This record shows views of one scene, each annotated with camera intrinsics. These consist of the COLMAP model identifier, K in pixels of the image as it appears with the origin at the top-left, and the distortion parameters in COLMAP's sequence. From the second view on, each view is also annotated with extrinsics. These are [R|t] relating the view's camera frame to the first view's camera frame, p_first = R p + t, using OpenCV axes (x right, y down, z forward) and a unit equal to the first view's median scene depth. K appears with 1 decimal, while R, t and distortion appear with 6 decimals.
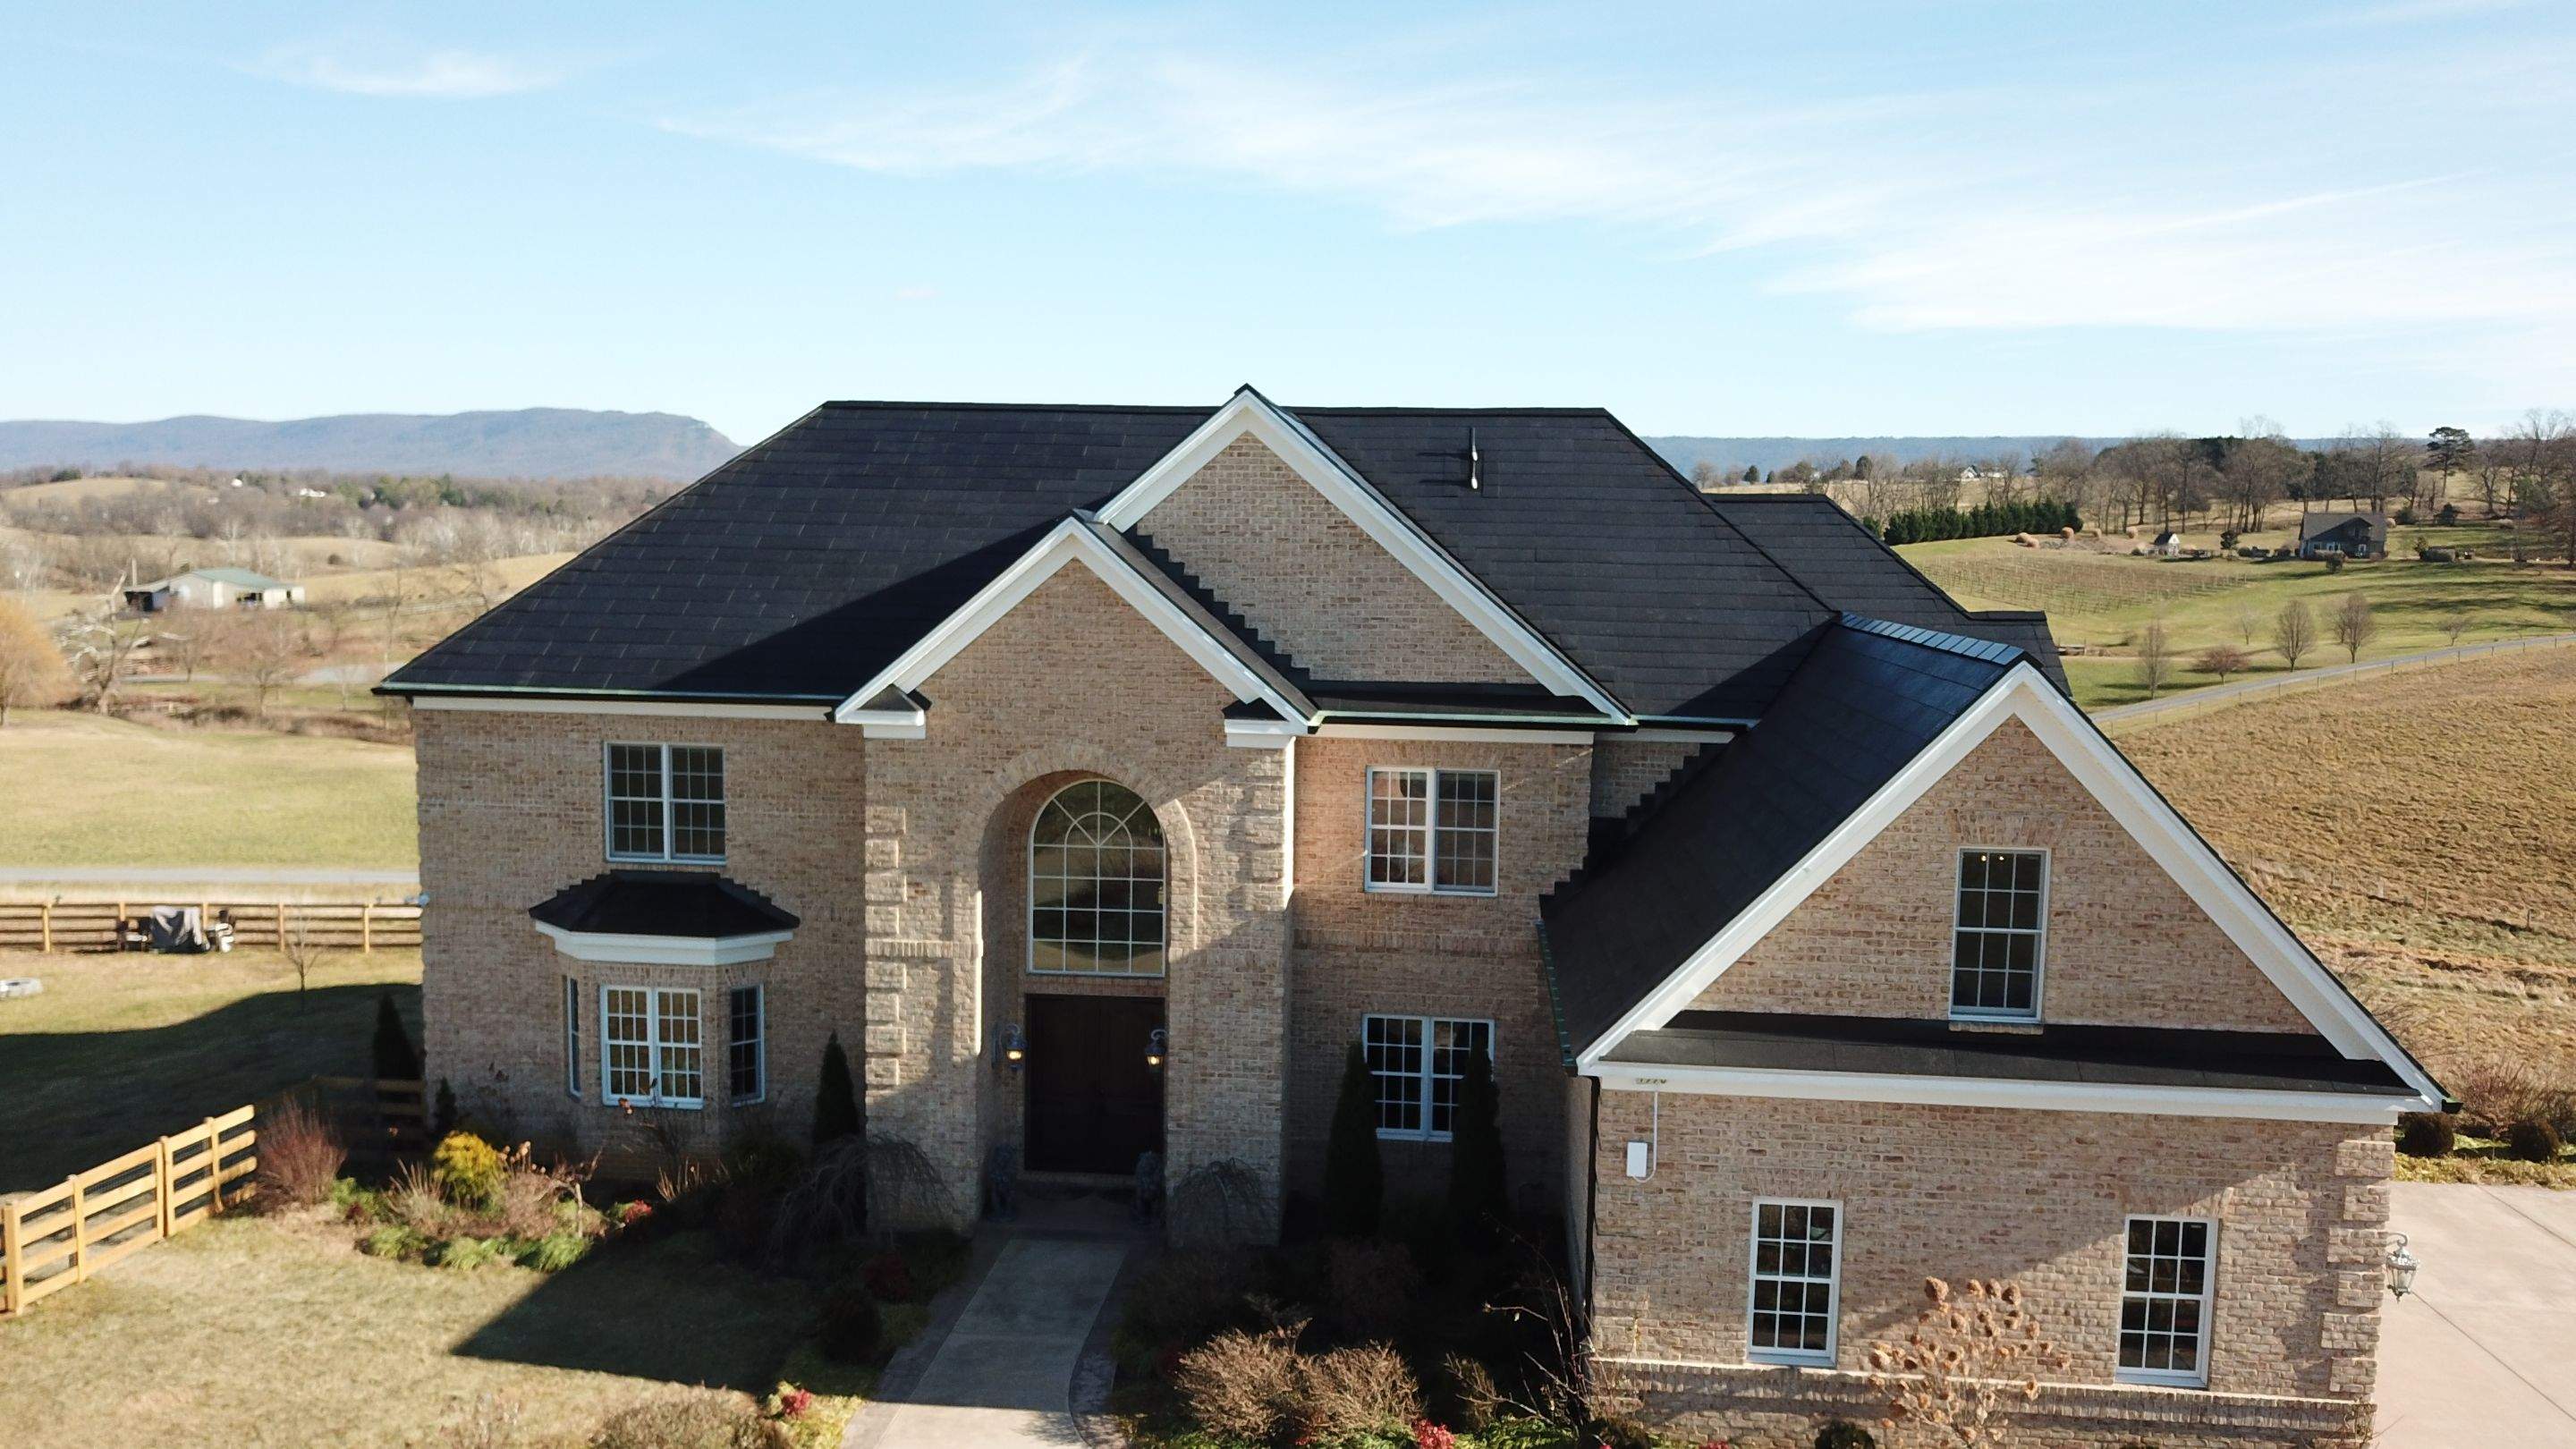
lens RADIAL K [[1988.0, 0, 1261.6], [0, 1988.0, 747.0], [0, 0, 1]] dist [-0.003963, 0.009486]
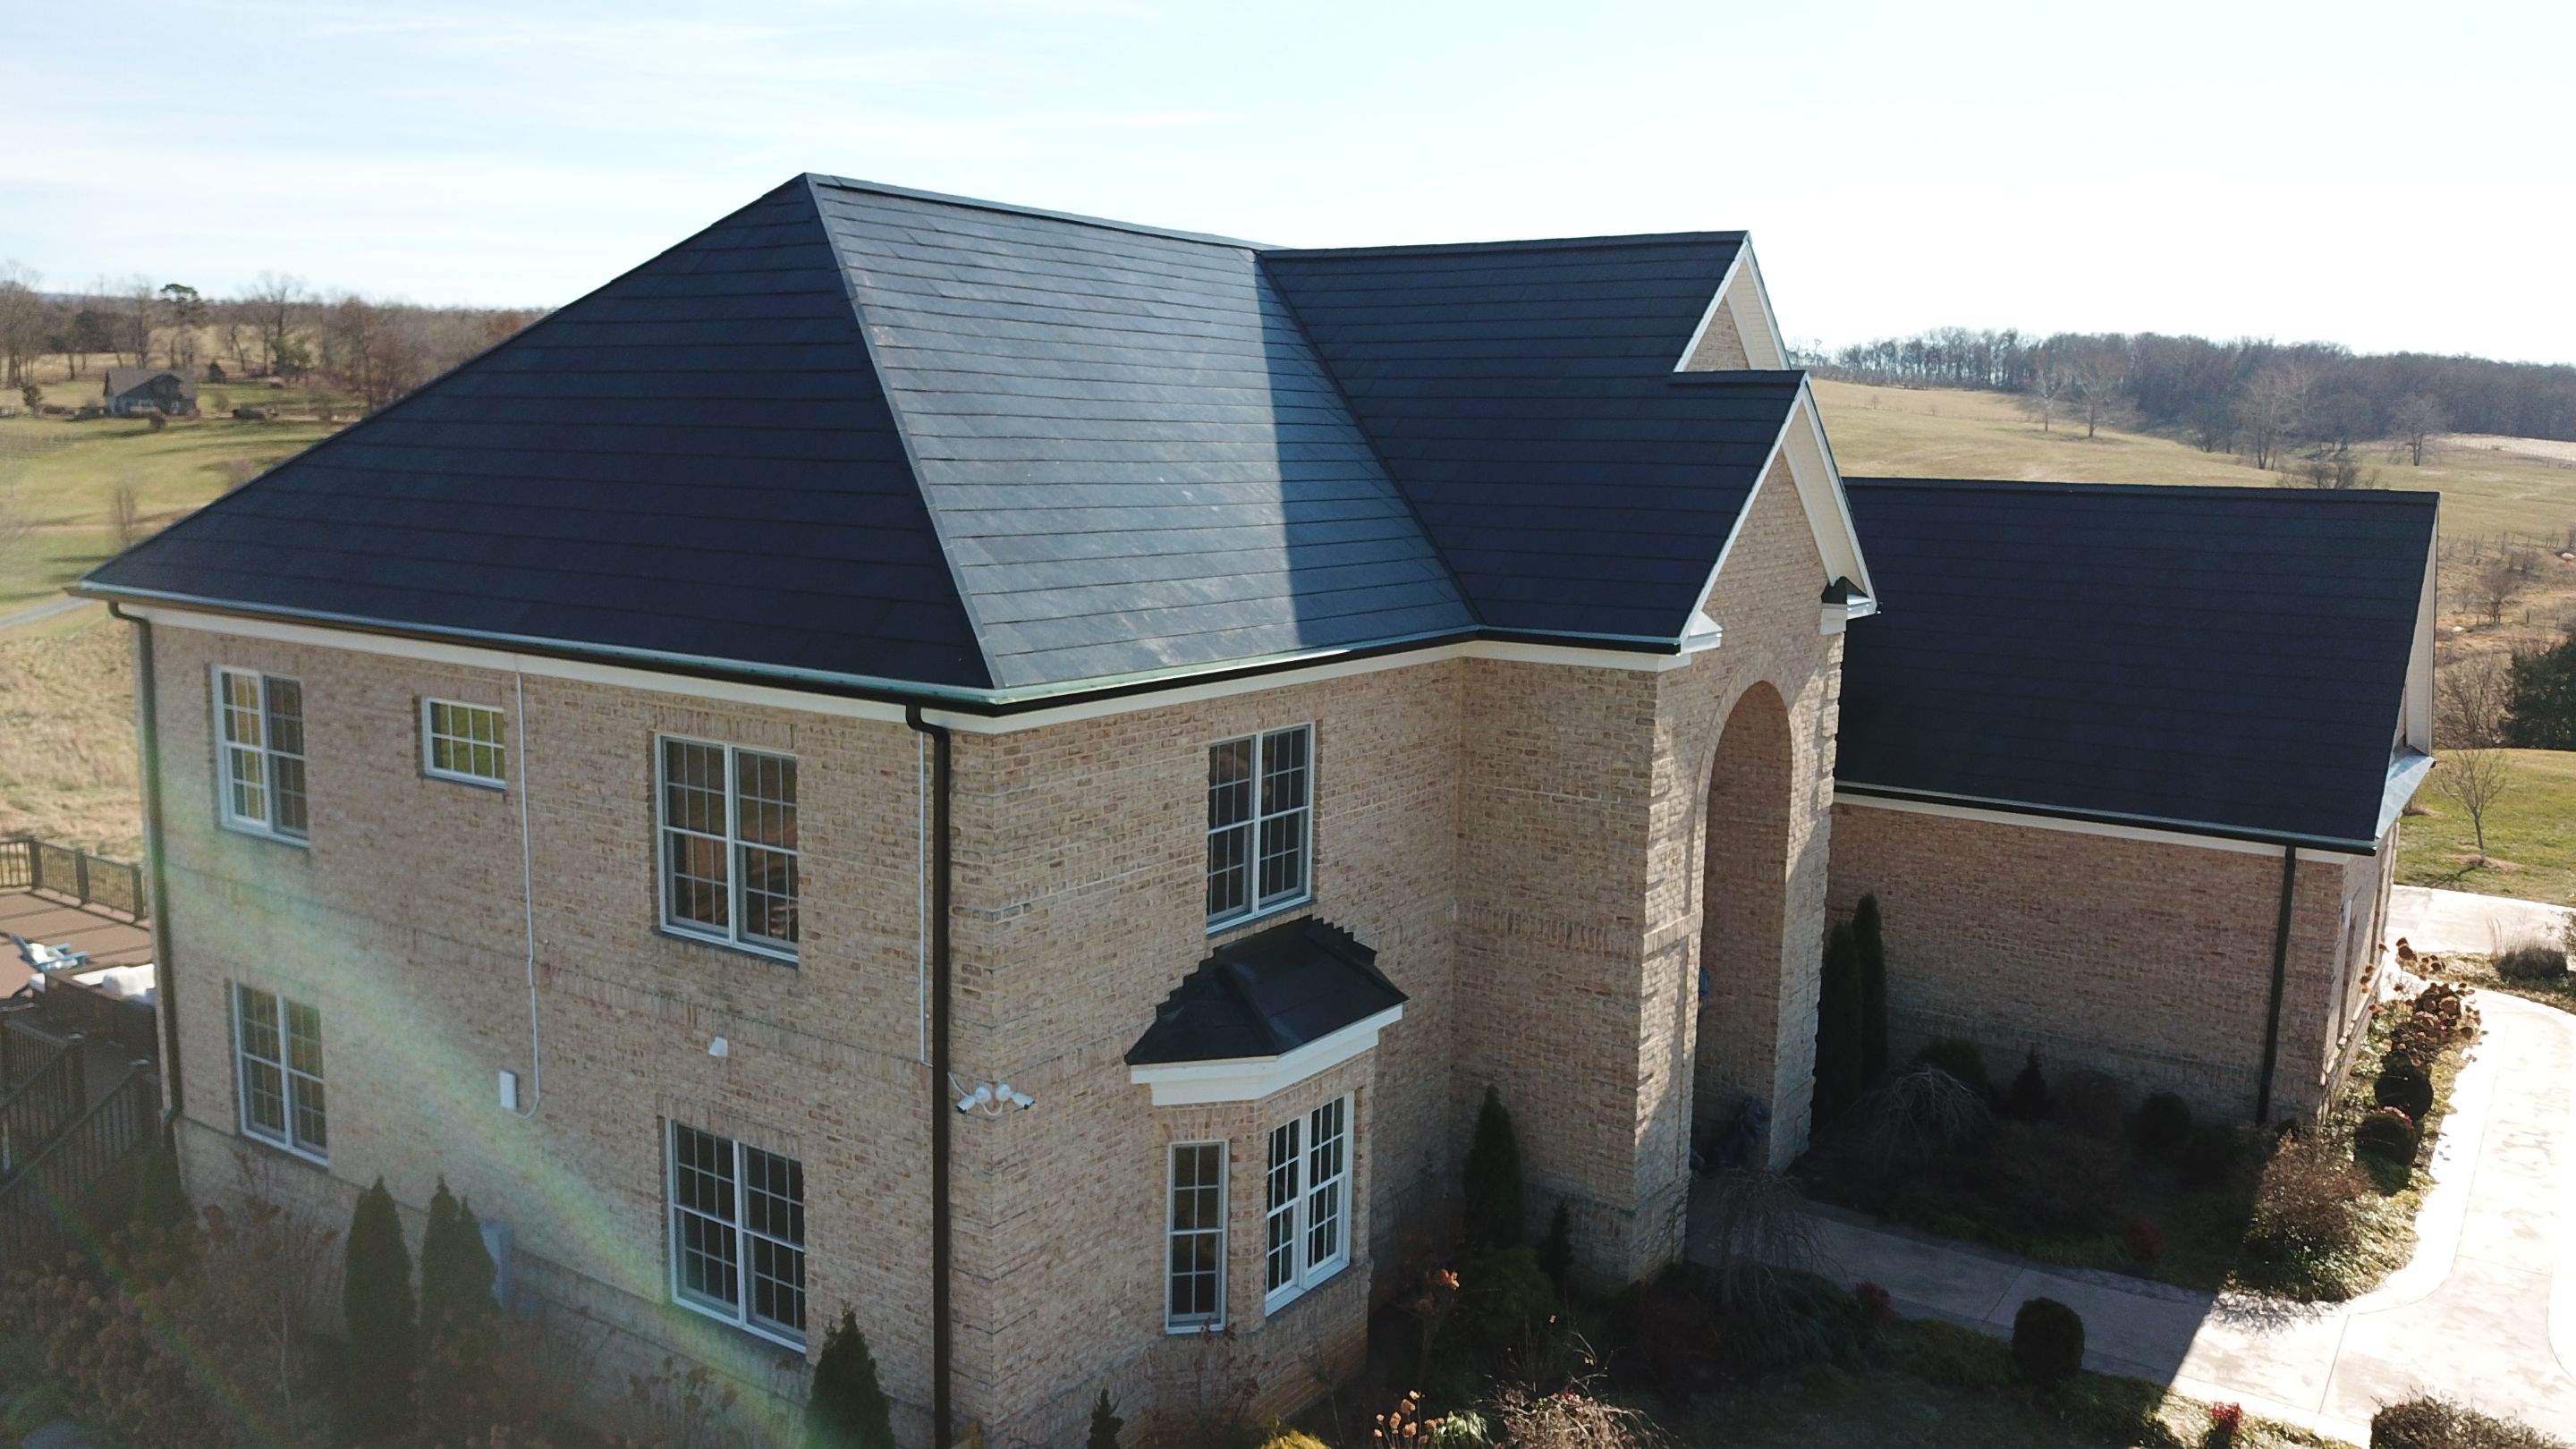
lens RADIAL K [[1989.0, 0, 1268.5], [0, 1989.0, 736.2], [0, 0, 1]] dist [0.048867, -0.127630]
pose [[0.474065, -0.140730, 0.869171, -0.897820], [0.083687, 0.989877, 0.114629, -0.077082], [-0.876504, 0.018396, 0.481043, 0.734521]]
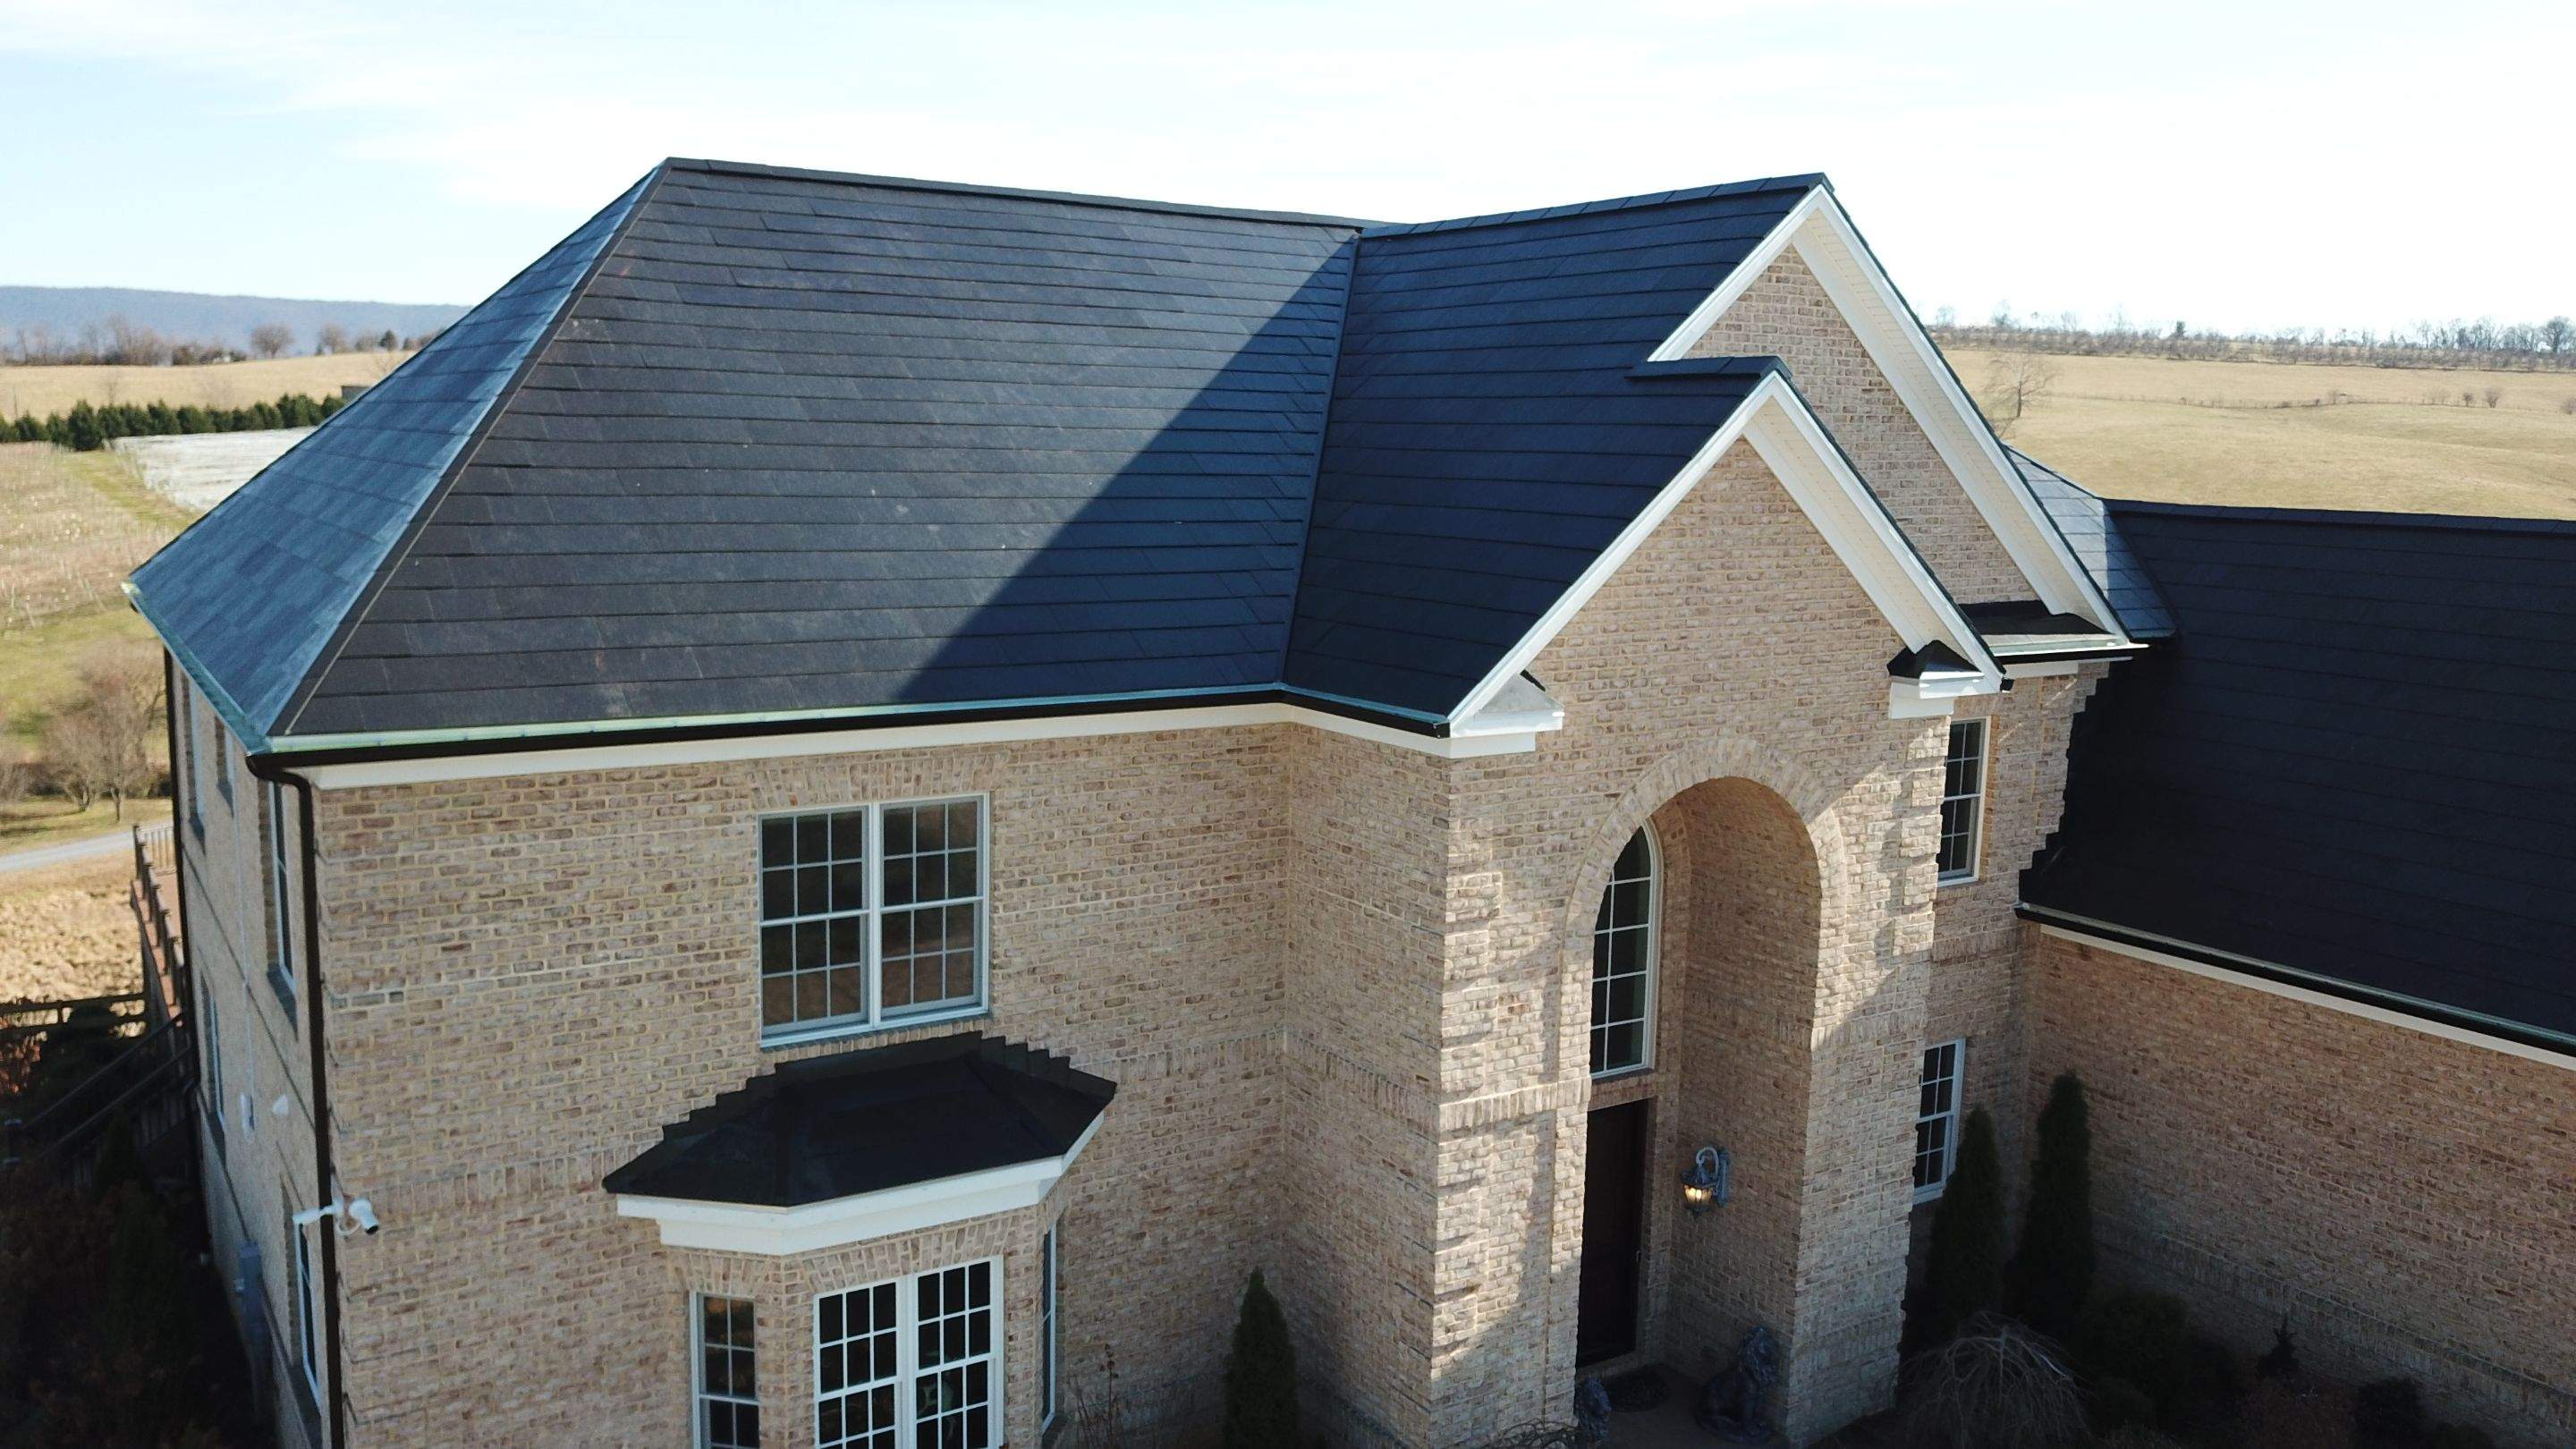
lens RADIAL K [[1990.3, 0, 1263.5], [0, 1990.3, 749.2], [0, 0, 1]] dist [0.002774, -0.001751]
pose [[0.783745, -0.098142, 0.613279, -0.567026], [0.059046, 0.994738, 0.083727, -0.056049], [-0.618269, -0.029409, 0.785416, 0.564544]]
